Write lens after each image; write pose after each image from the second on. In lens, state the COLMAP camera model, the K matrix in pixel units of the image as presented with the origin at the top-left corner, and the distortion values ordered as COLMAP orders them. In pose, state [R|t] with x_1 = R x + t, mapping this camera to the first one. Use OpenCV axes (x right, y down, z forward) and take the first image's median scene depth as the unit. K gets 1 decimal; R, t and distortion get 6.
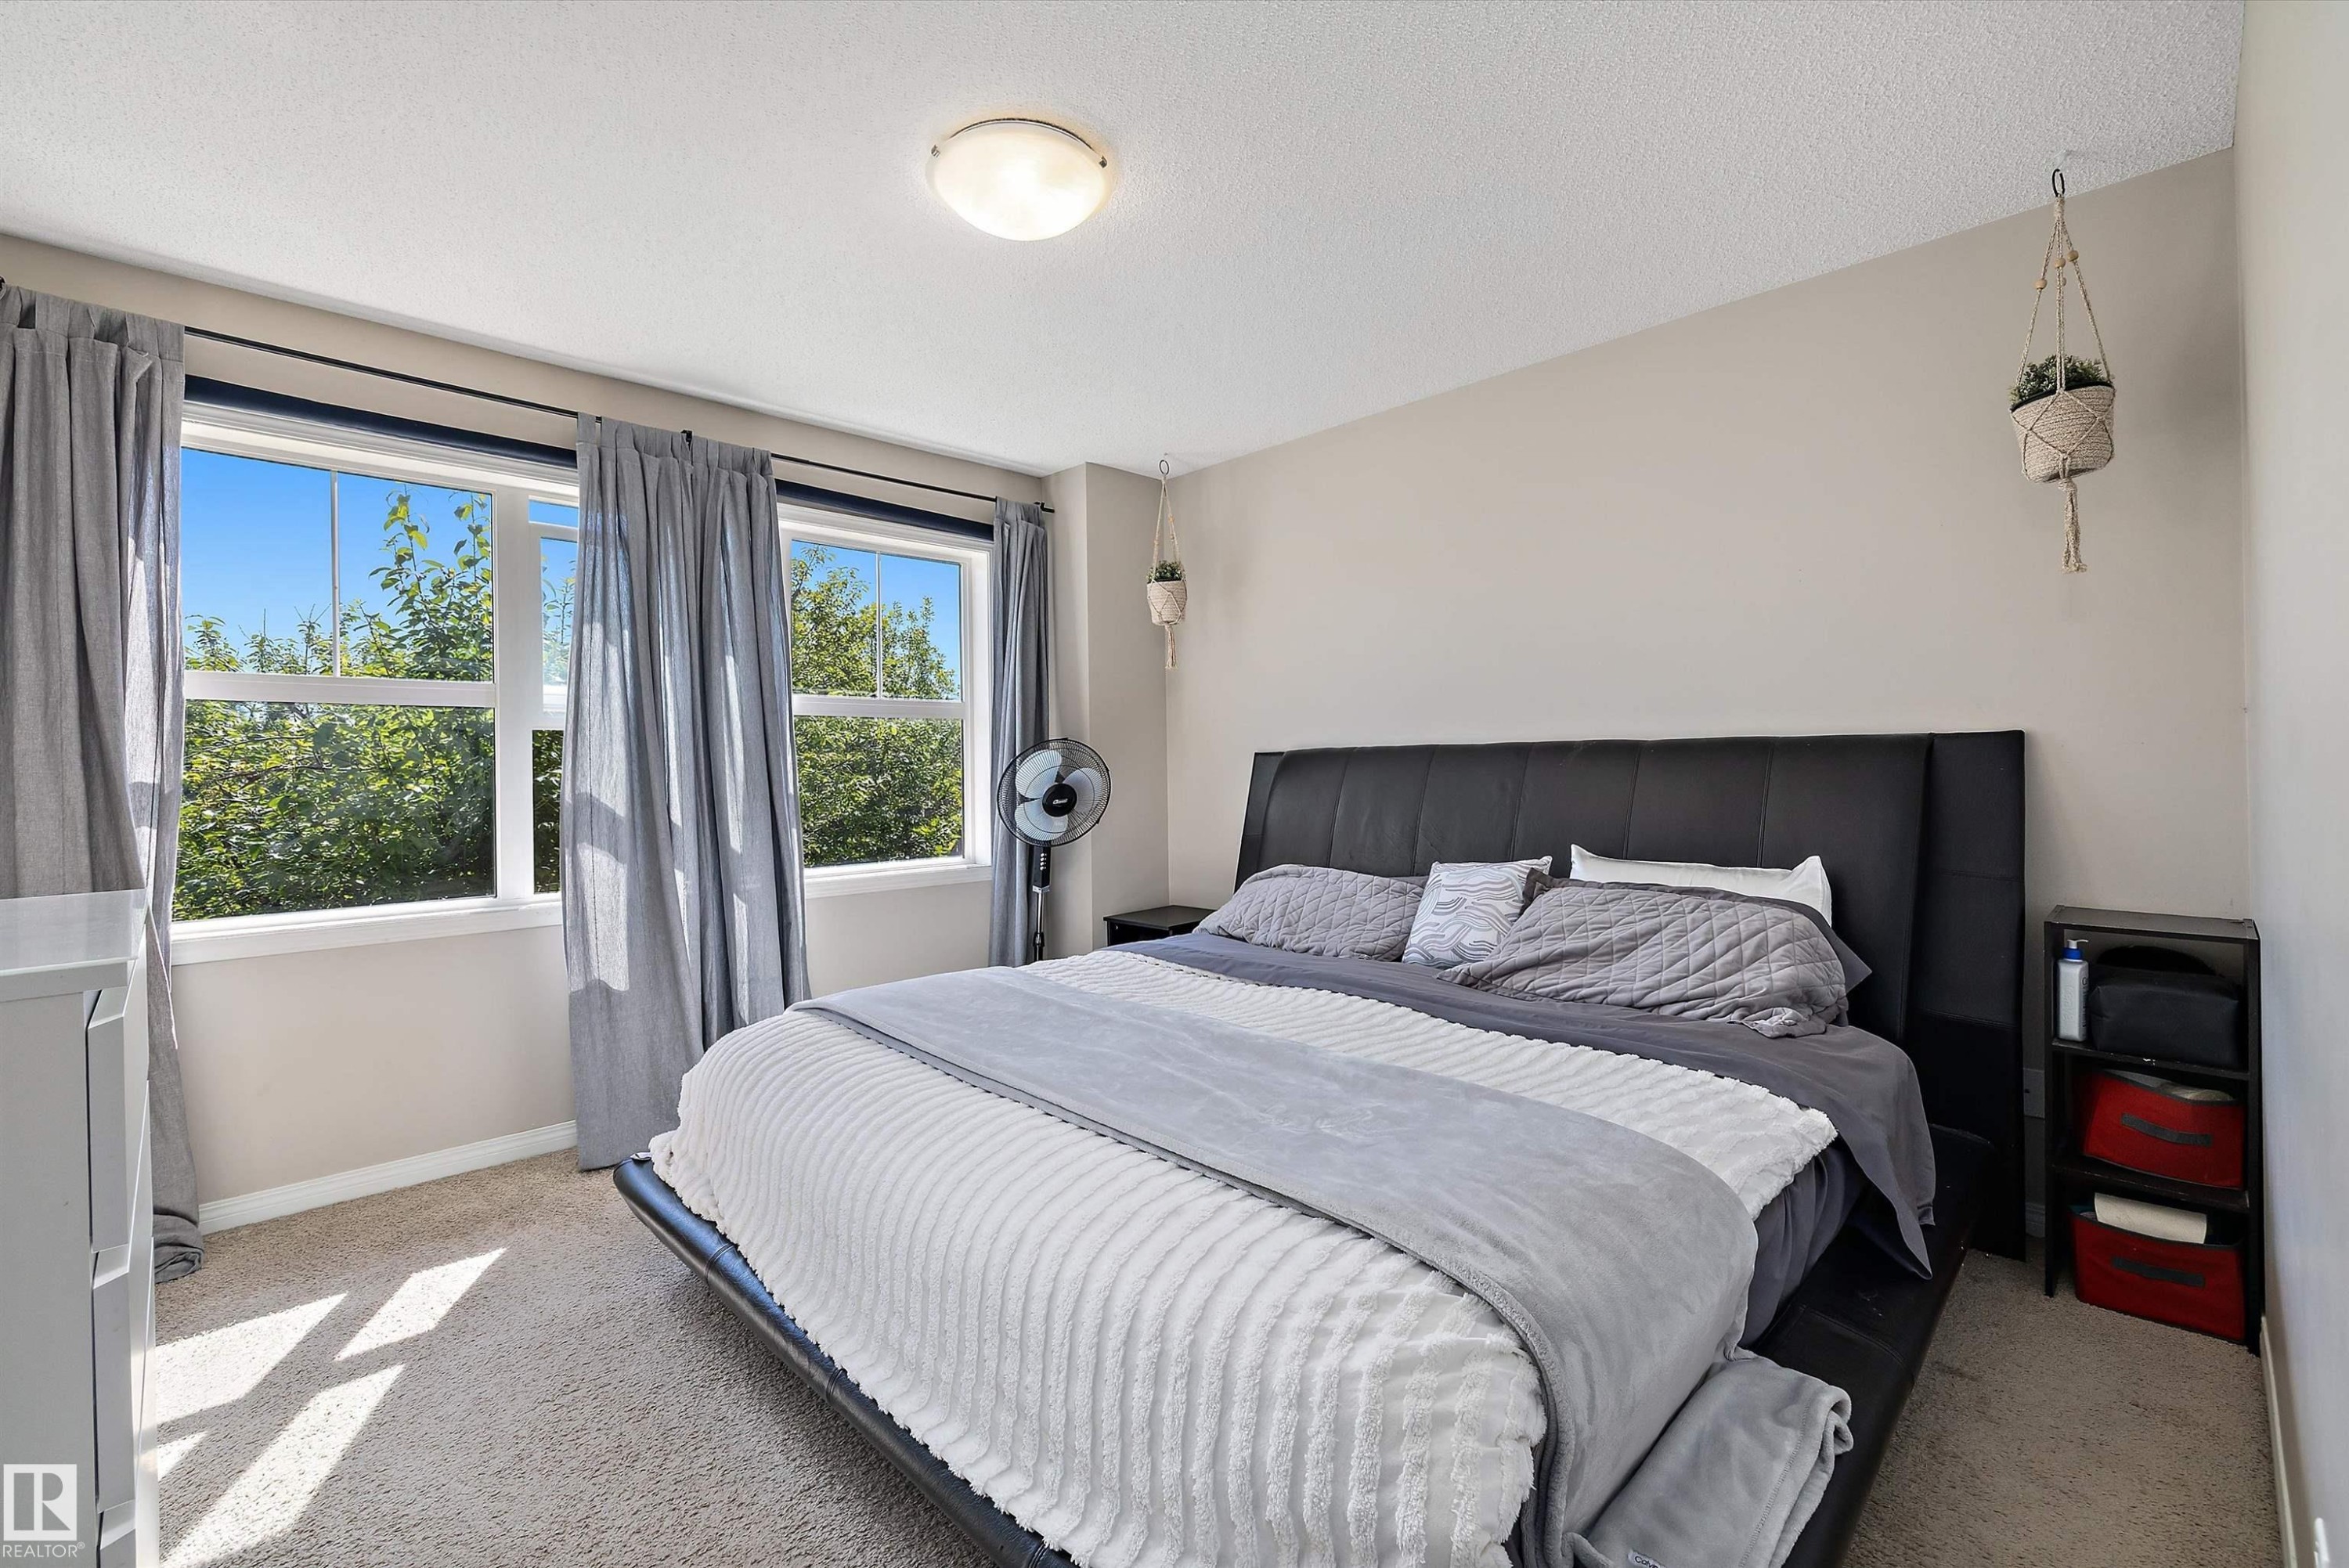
lens RADIAL K [[990.0, 0, 1161.7], [0, 990.0, 753.1], [0, 0, 1]] dist [0.000252, 0.000252]
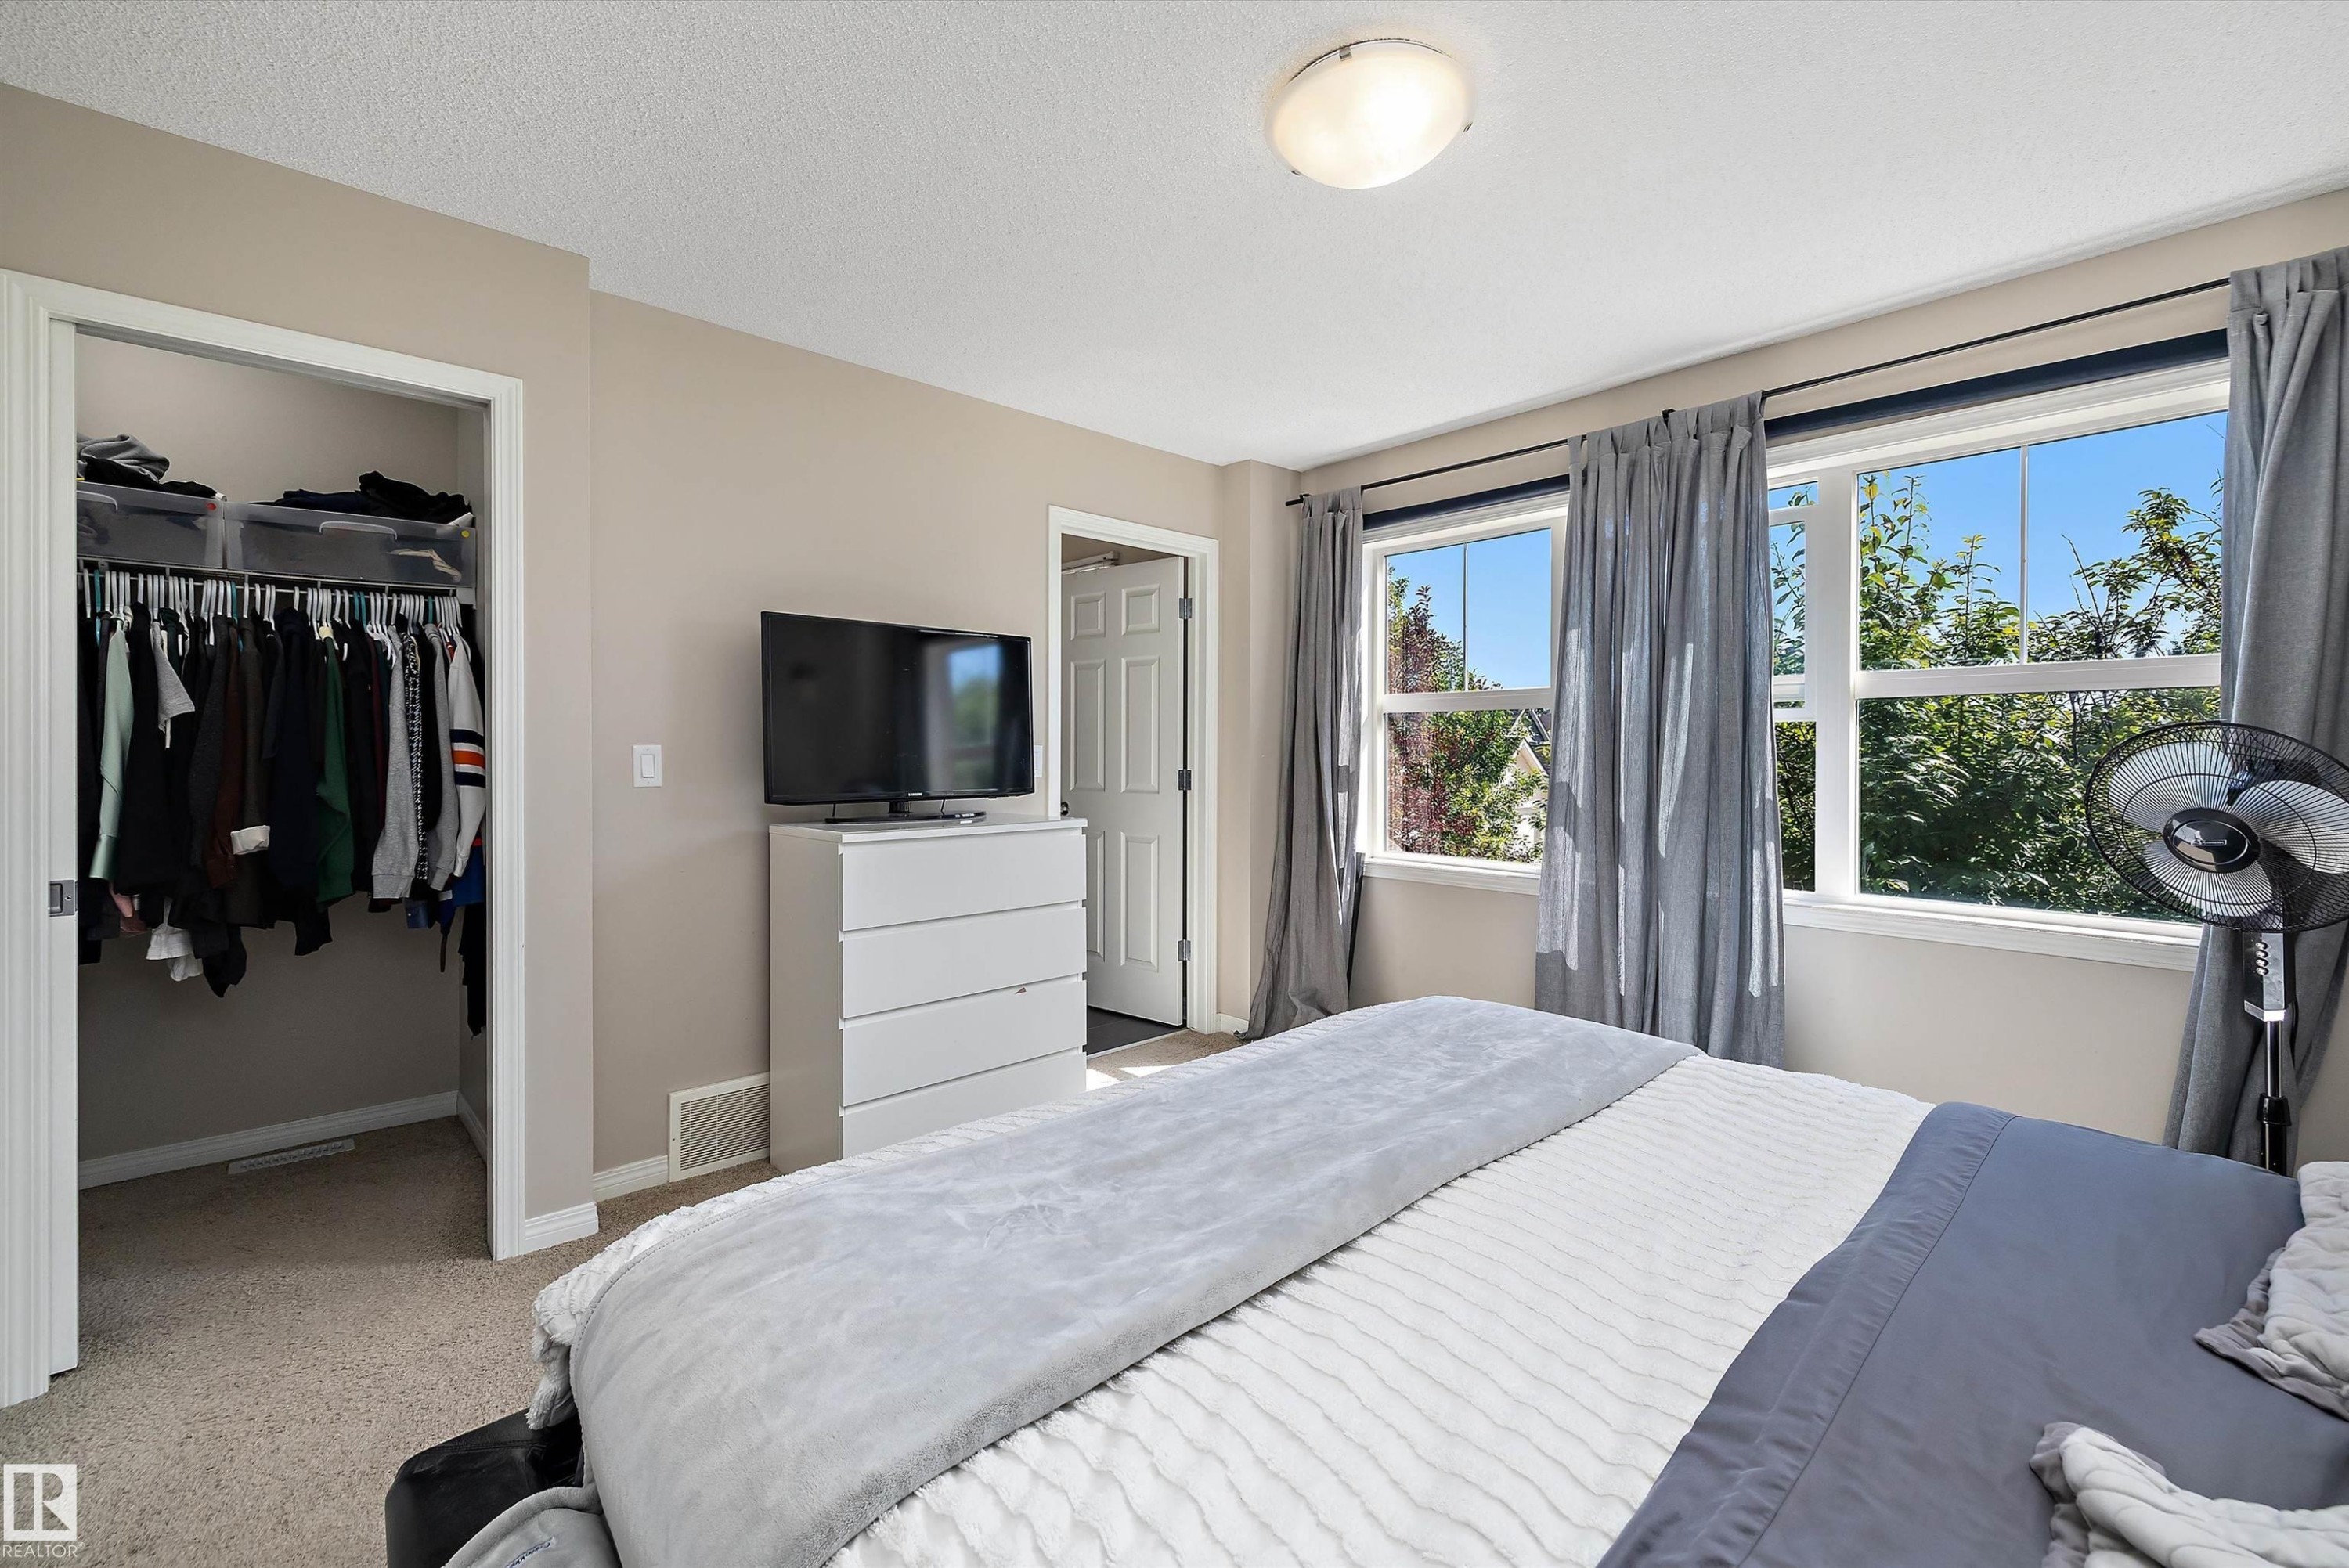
lens RADIAL K [[990.0, 0, 1161.7], [0, 990.0, 753.1], [0, 0, 1]] dist [0.000252, 0.000252]
pose [[-0.040707, 0.018127, -0.999007, 0.522861], [0.012579, 0.999765, 0.017628, -0.016768], [0.999092, -0.011849, -0.040925, 0.564265]]
